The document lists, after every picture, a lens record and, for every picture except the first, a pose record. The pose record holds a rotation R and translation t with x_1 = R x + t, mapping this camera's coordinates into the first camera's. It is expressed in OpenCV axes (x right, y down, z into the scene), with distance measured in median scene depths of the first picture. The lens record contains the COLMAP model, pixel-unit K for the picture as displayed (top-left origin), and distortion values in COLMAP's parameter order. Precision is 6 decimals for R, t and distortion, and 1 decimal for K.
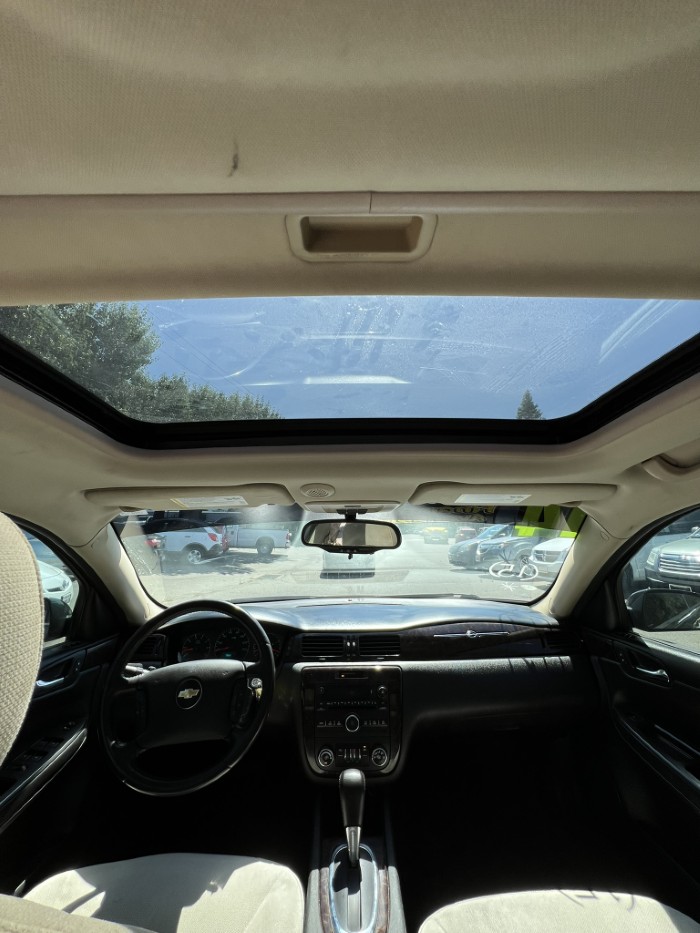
lens RADIAL K [[375.8, 0, 350.0], [0, 375.8, 466.5], [0, 0, 1]] dist [-0.000548, 0.000524]
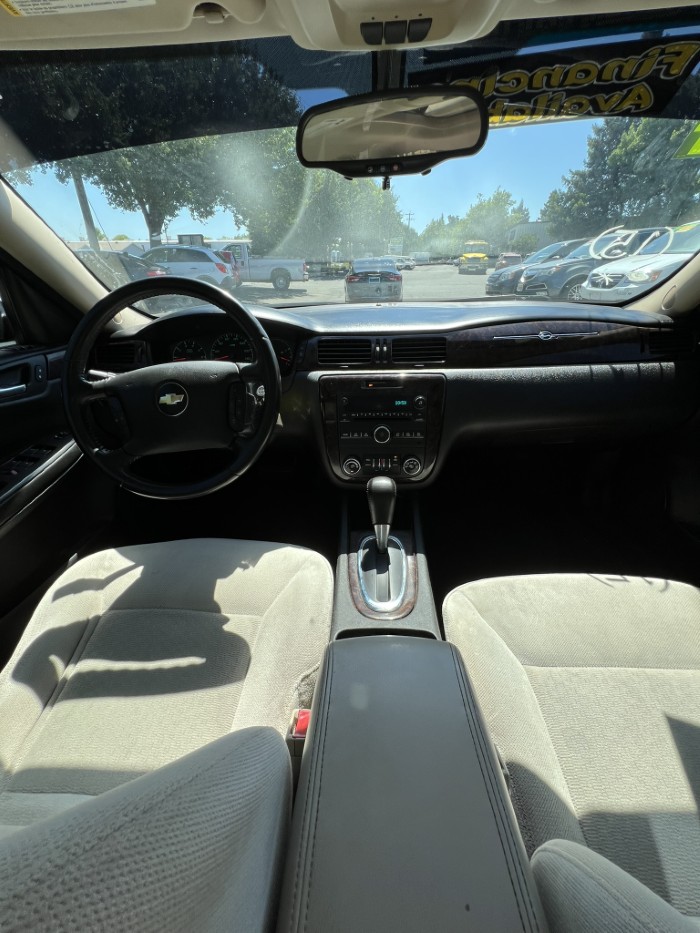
lens RADIAL K [[376.6, 0, 350.0], [0, 376.6, 466.5], [0, 0, 1]] dist [-0.000530, 0.000832]
pose [[0.998162, 0.010256, -0.059725, -0.015126], [0.028785, 0.787045, 0.616224, 0.226195], [0.053327, -0.616811, 0.785303, 0.300448]]
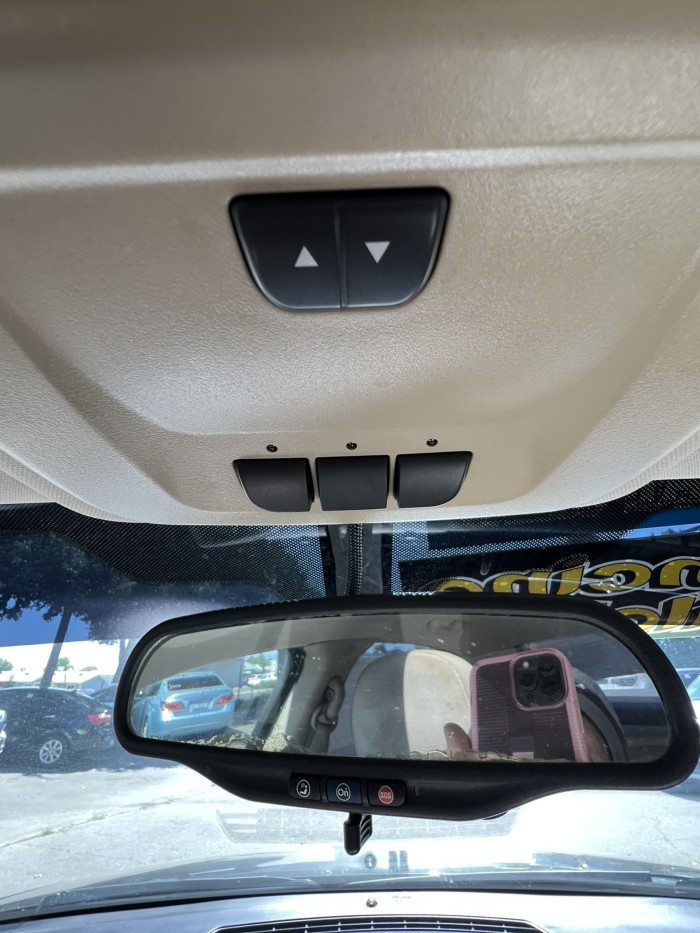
lens RADIAL K [[432.9, 0, 350.0], [0, 432.9, 466.5], [0, 0, 1]] dist [-0.000544, 0.000191]
pose [[0.999175, -0.028829, -0.028606, 0.007739], [0.018332, 0.948661, -0.315763, 0.149094], [0.036240, 0.314978, 0.948407, 0.775125]]
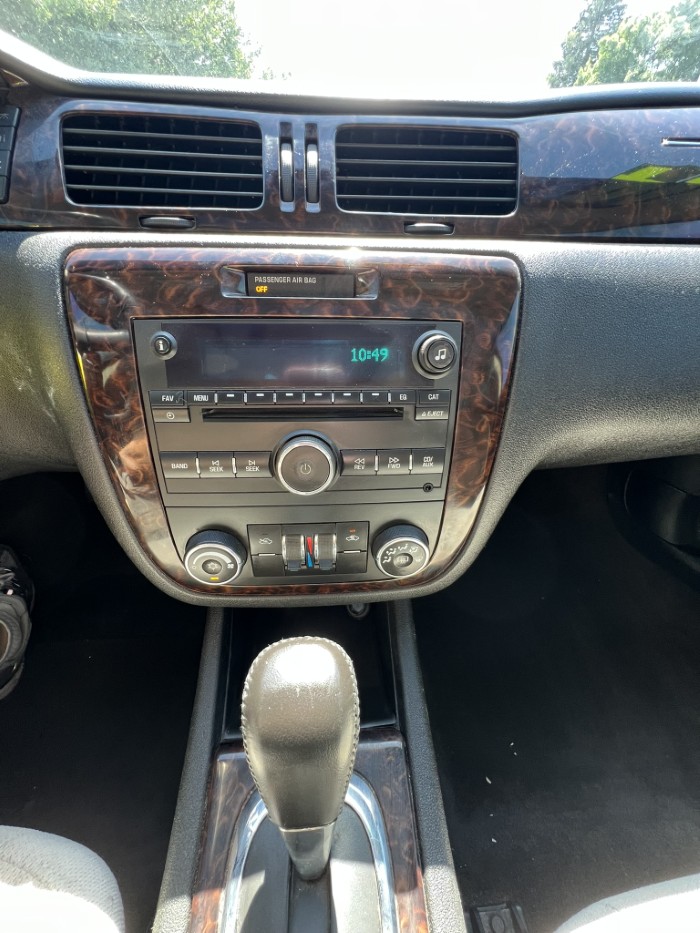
lens RADIAL K [[375.8, 0, 350.0], [0, 375.8, 466.5], [0, 0, 1]] dist [-0.000548, 0.000524]
pose [[0.997667, -0.007919, 0.067812, 0.019324], [-0.042216, 0.709049, 0.703894, 0.538590], [-0.053656, -0.705115, 0.707060, 0.873810]]
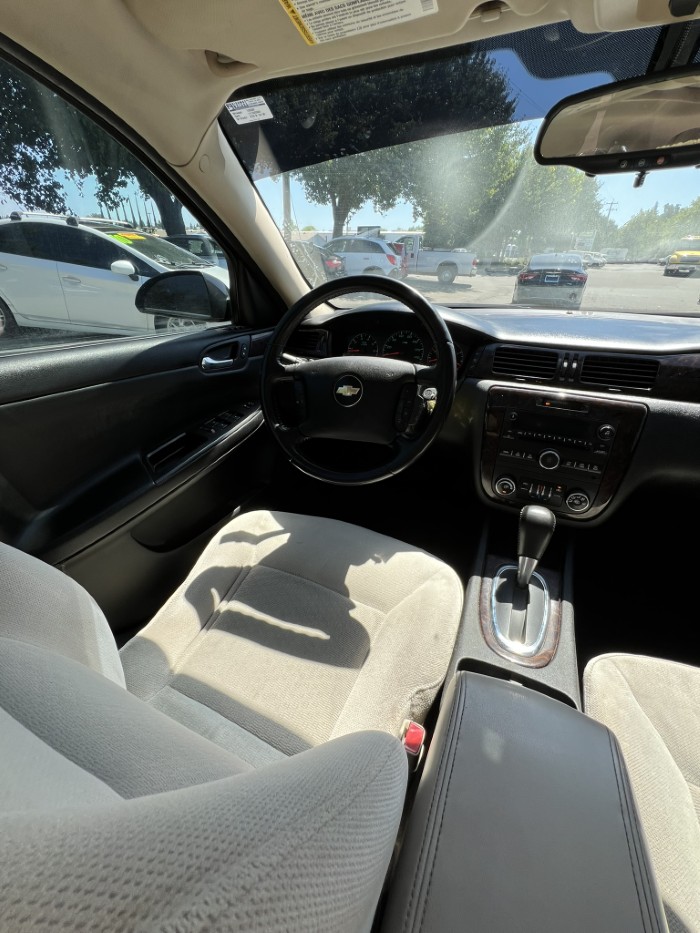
lens RADIAL K [[376.6, 0, 350.0], [0, 376.6, 466.5], [0, 0, 1]] dist [-0.000530, 0.000832]
pose [[0.903247, 0.215374, -0.371159, -0.076878], [0.064335, 0.787187, 0.613350, 0.210851], [0.424271, -0.577885, 0.697168, 0.305554]]
